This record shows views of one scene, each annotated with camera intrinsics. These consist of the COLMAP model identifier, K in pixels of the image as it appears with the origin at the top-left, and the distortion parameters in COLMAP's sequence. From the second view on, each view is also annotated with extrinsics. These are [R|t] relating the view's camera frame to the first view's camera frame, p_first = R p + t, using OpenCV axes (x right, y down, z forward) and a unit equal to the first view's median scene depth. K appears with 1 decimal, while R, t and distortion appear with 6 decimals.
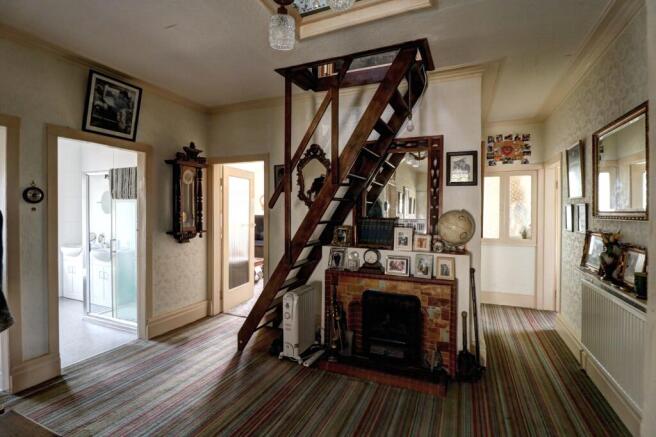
lens RADIAL K [[307.7, 0, 336.9], [0, 307.7, 212.8], [0, 0, 1]] dist [-0.001646, -0.015287]
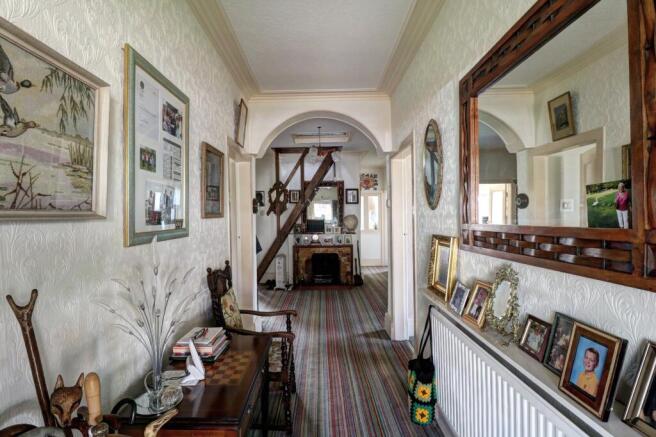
lens RADIAL K [[307.7, 0, 336.9], [0, 307.7, 212.8], [0, 0, 1]] dist [-0.001646, -0.015287]
pose [[0.906301, -0.011807, 0.422468, -0.644864], [0.018984, 0.999738, -0.012786, 0.002594], [-0.422206, 0.019609, 0.906288, -0.984946]]
